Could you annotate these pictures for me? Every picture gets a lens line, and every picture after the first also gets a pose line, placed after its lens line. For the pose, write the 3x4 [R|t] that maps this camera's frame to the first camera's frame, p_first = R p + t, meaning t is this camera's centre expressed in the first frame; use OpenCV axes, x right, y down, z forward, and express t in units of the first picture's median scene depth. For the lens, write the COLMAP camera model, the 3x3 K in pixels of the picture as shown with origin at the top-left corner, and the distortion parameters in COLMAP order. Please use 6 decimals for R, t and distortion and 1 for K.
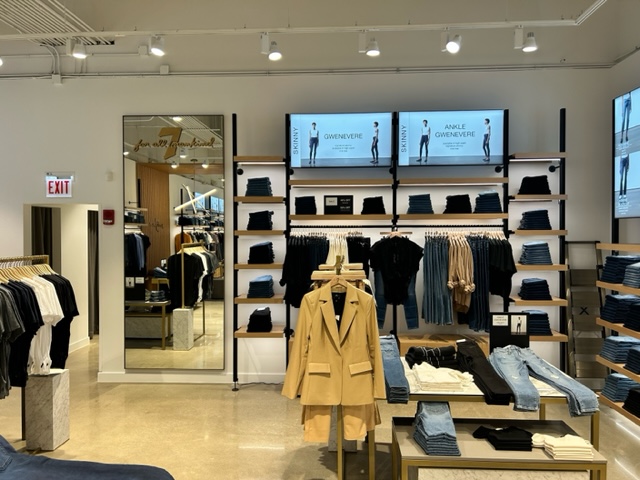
lens RADIAL K [[478.1, 0, 321.3], [0, 478.1, 239.9], [0, 0, 1]] dist [0.013729, -0.031343]
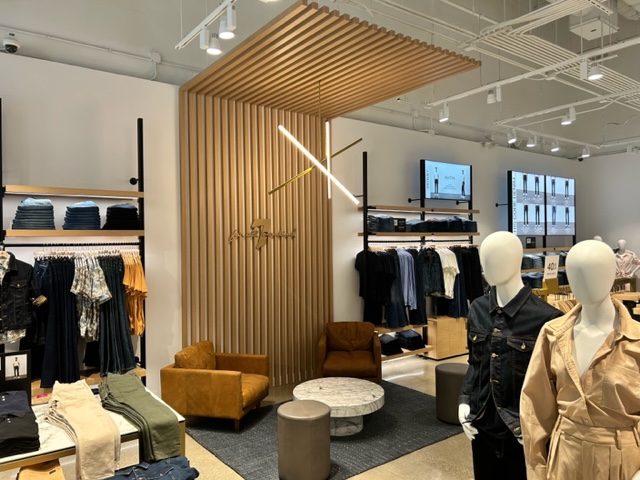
lens RADIAL K [[478.1, 0, 328.0], [0, 478.1, 249.9], [0, 0, 1]] dist [0.013729, -0.031343]
pose [[0.769428, -0.012833, 0.638605, -1.004591], [0.018436, 0.999828, -0.002121, -0.004100], [-0.638468, 0.013405, 0.769532, 0.104593]]
